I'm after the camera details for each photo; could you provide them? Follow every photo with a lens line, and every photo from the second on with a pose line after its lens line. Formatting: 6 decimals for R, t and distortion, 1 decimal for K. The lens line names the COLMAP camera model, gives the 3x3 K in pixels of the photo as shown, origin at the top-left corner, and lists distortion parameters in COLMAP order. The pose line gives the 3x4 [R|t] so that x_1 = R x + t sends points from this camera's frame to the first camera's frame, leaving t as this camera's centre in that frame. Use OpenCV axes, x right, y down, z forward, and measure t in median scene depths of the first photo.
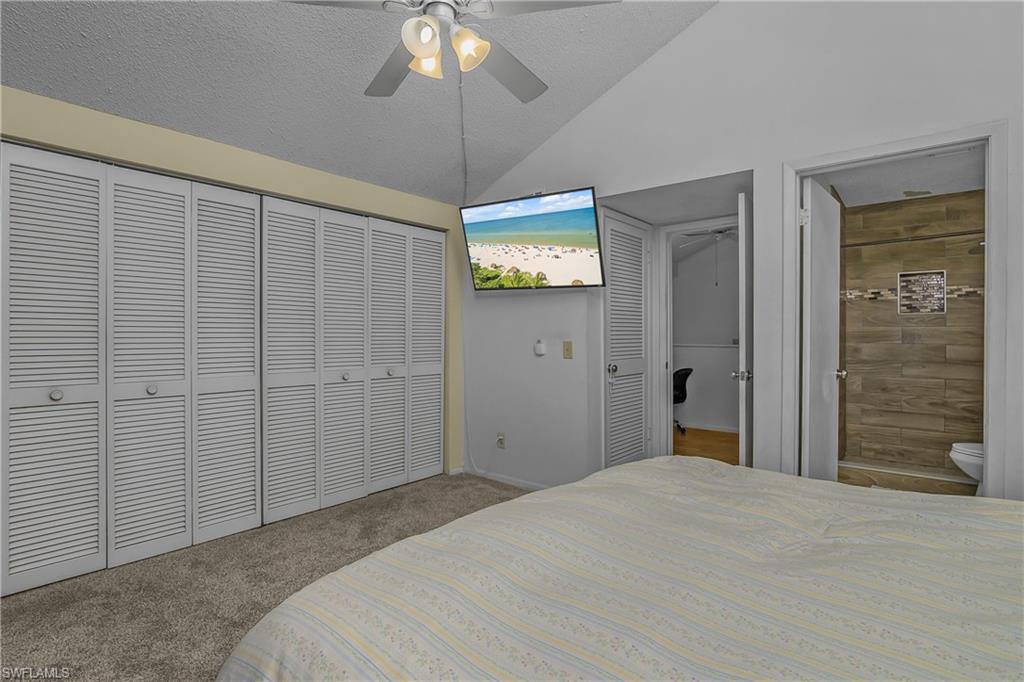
lens RADIAL K [[505.9, 0, 514.7], [0, 505.9, 339.6], [0, 0, 1]] dist [-0.011167, -0.000163]
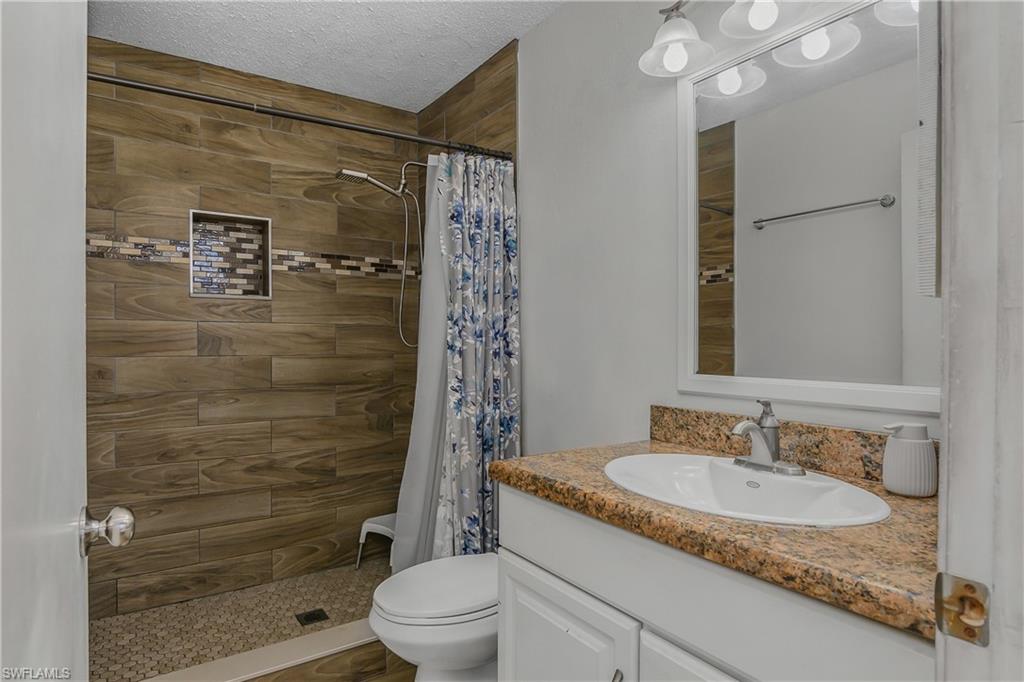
lens RADIAL K [[554.0, 0, 512.1], [0, 554.0, 341.2], [0, 0, 1]] dist [-0.022672, -0.000430]
pose [[0.283467, -0.007220, 0.958955, 0.352502], [0.008964, 0.999948, 0.004879, -0.006805], [-0.958940, 0.007213, 0.283516, 0.568104]]
